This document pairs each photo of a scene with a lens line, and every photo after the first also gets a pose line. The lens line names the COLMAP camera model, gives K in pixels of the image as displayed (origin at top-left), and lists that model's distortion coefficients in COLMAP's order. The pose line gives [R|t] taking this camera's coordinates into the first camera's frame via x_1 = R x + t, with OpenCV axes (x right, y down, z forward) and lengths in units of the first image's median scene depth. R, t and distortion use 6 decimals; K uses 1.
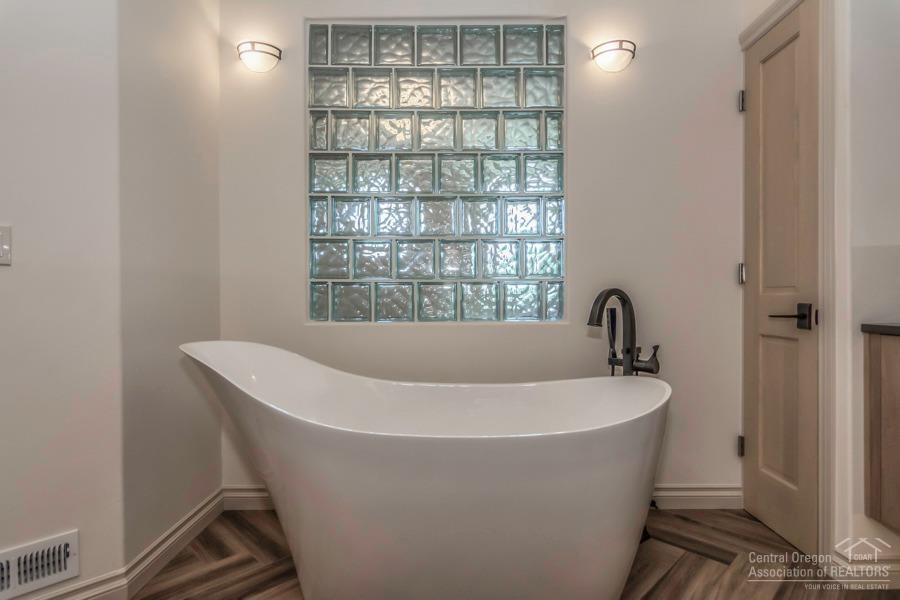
lens RADIAL K [[463.4, 0, 450.0], [0, 463.4, 300.0], [0, 0, 1]] dist [0.000880, 0.000471]
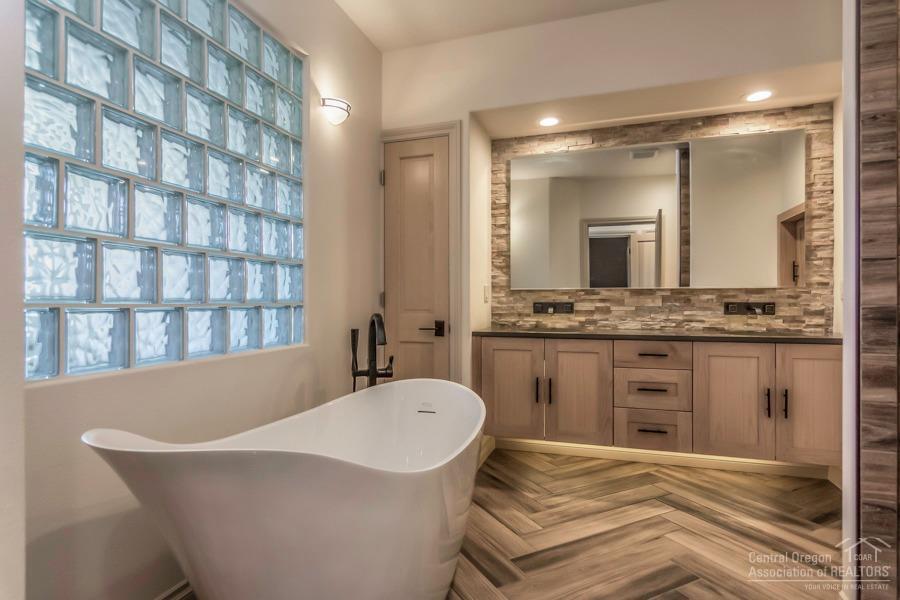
lens RADIAL K [[472.6, 0, 450.9], [0, 472.6, 303.7], [0, 0, 1]] dist [0.000422, 0.001296]
pose [[0.304551, -0.006315, 0.952475, -0.779909], [0.009071, 0.999952, 0.003729, -0.056663], [-0.952453, 0.007504, 0.304593, 0.443430]]
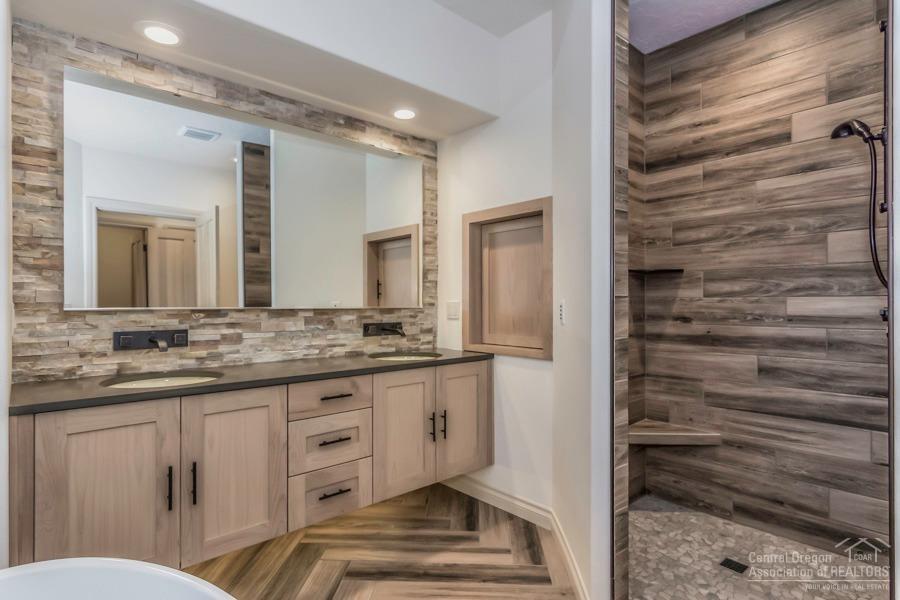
lens RADIAL K [[472.6, 0, 450.9], [0, 472.6, 303.7], [0, 0, 1]] dist [0.000422, 0.001296]
pose [[-0.676238, -0.000873, 0.736683, -0.246477], [0.006327, 0.999956, 0.006992, -0.117724], [-0.736656, 0.009389, -0.676202, 0.852804]]
